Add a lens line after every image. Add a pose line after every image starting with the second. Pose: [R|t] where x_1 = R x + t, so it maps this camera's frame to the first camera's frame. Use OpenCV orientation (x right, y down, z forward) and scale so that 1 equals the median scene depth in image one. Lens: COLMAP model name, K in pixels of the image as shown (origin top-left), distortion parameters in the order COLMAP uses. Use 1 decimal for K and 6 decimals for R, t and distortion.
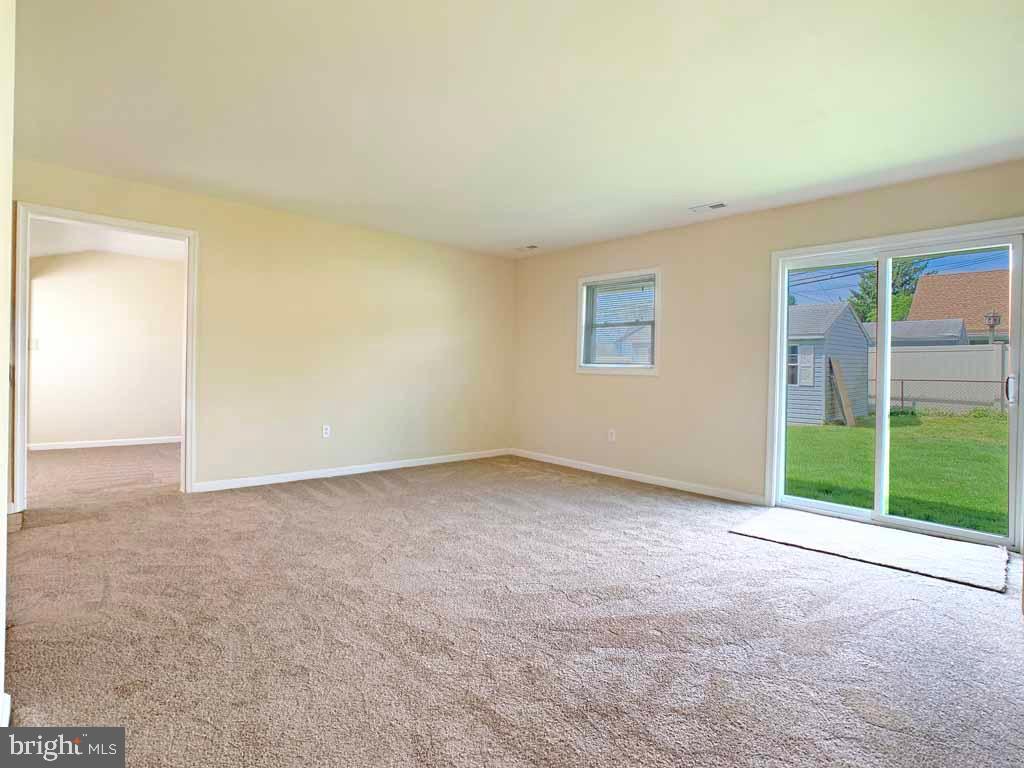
lens RADIAL K [[534.9, 0, 506.9], [0, 534.9, 374.1], [0, 0, 1]] dist [-0.059028, 0.027853]
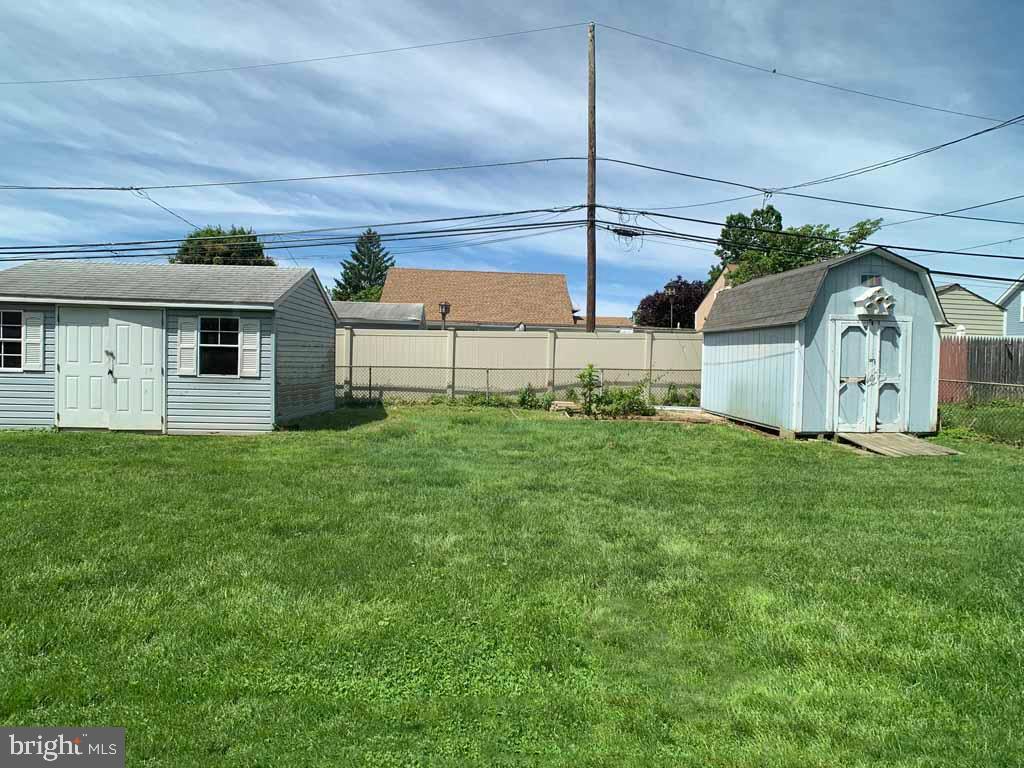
lens RADIAL K [[534.9, 0, 506.9], [0, 534.9, 374.1], [0, 0, 1]] dist [-0.059028, 0.027853]
pose [[0.631926, -0.015209, 0.774879, 0.203376], [-0.006630, 0.999665, 0.025028, -0.001040], [-0.775000, -0.020953, 0.631614, 0.247238]]
